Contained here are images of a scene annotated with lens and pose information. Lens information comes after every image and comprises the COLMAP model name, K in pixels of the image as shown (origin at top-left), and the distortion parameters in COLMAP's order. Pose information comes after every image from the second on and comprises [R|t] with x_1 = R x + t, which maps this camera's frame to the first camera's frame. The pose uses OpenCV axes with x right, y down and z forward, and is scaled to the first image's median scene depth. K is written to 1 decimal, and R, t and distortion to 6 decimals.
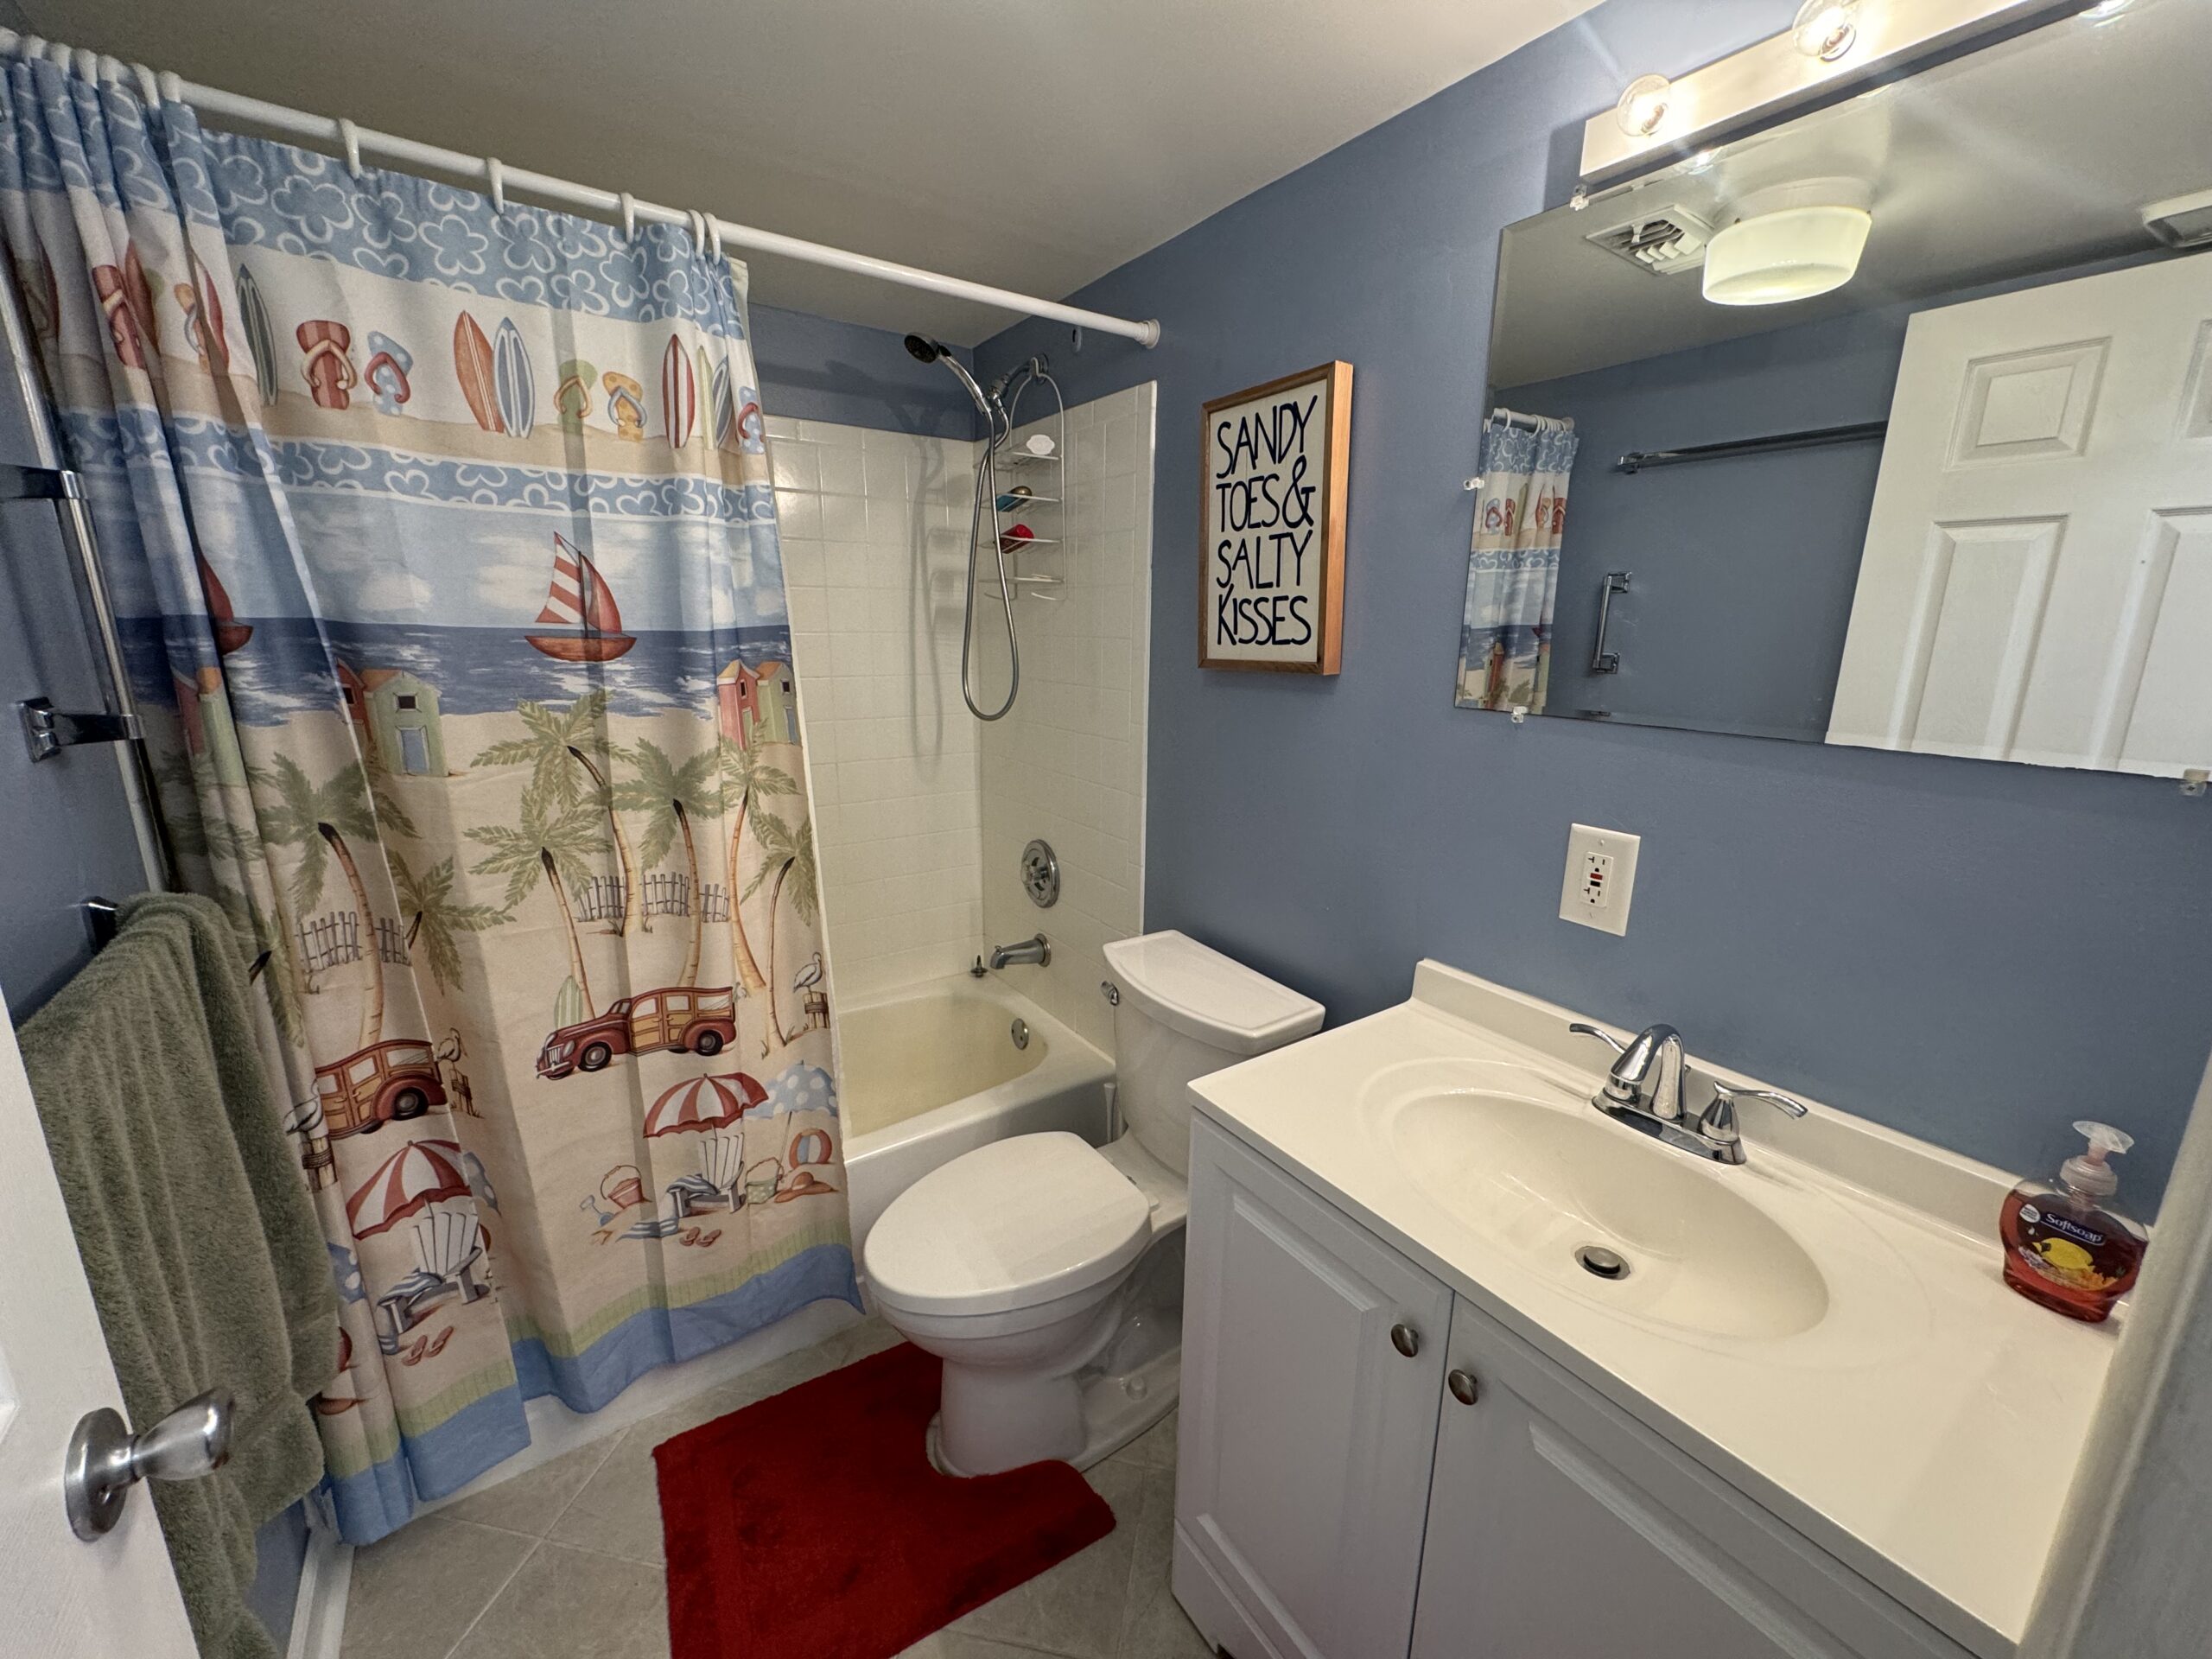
lens RADIAL K [[882.8, 0, 1106.8], [0, 882.8, 829.2], [0, 0, 1]] dist [-0.001963, 0.000257]
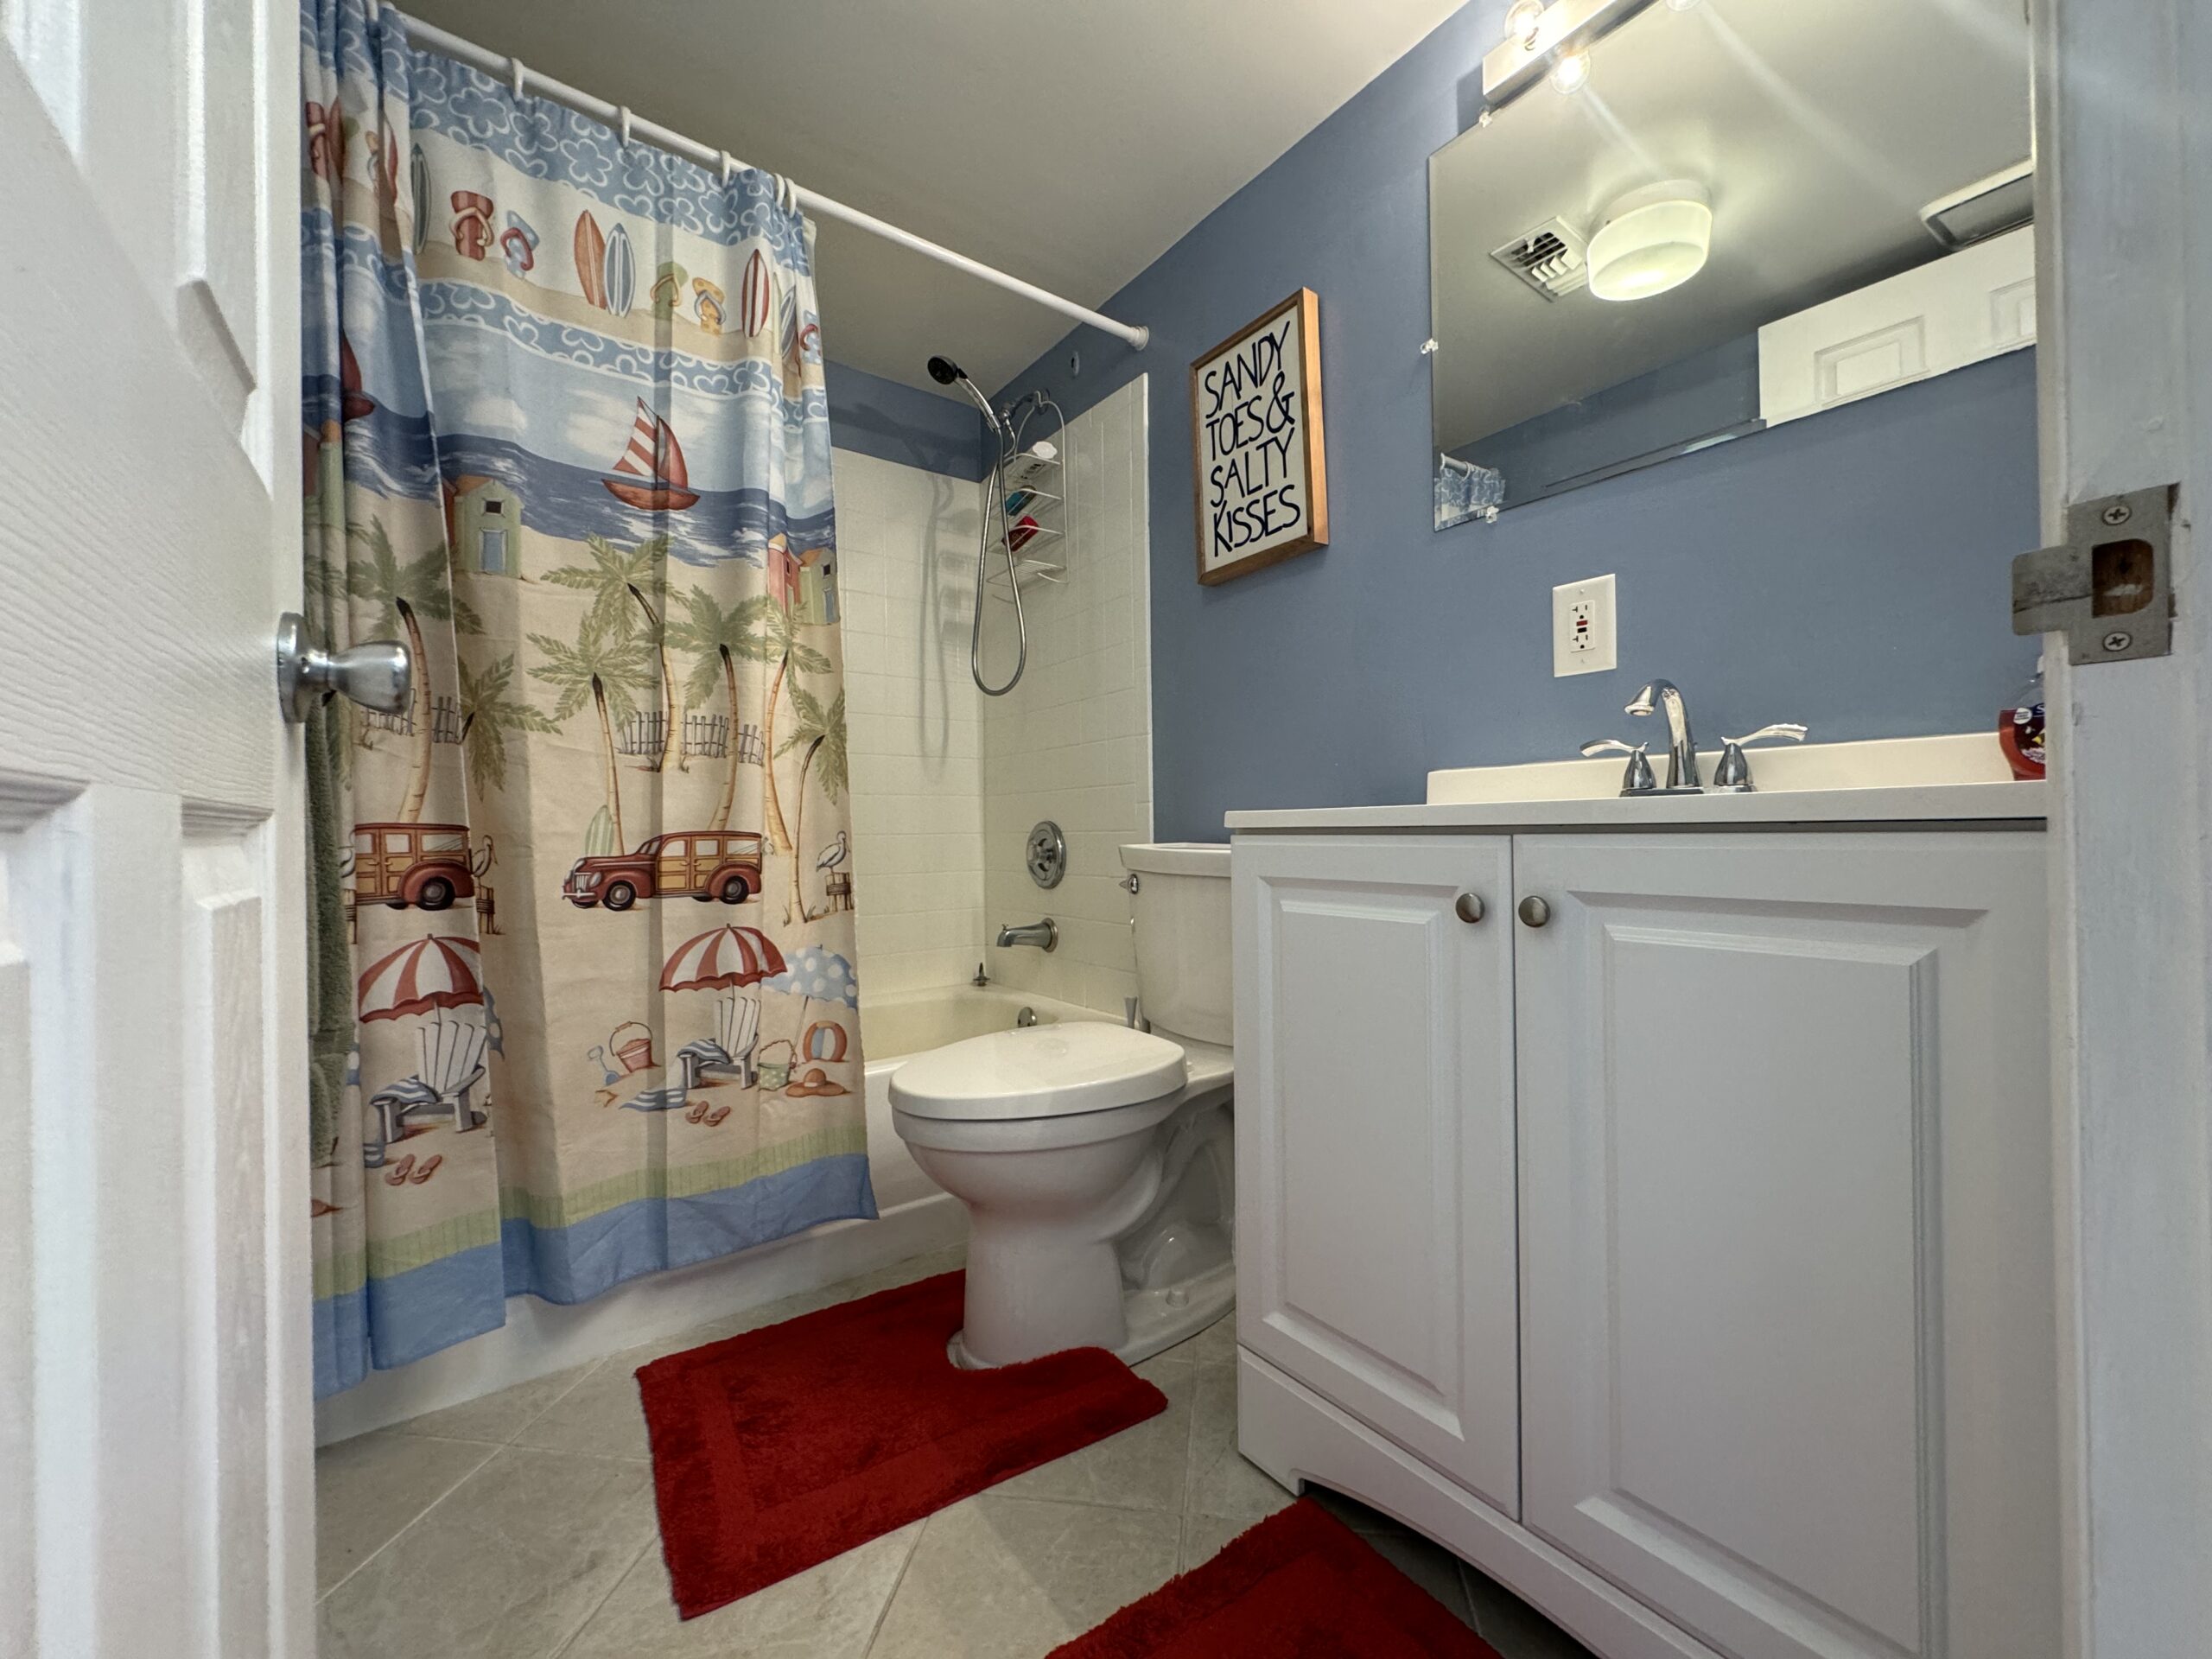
lens RADIAL K [[882.8, 0, 1106.9], [0, 882.8, 837.8], [0, 0, 1]] dist [-0.001963, 0.000257]
pose [[0.998938, -0.026213, 0.037881, -0.075255], [0.034367, 0.971654, -0.233896, 0.475596], [-0.030676, 0.234949, 0.971523, 0.008116]]
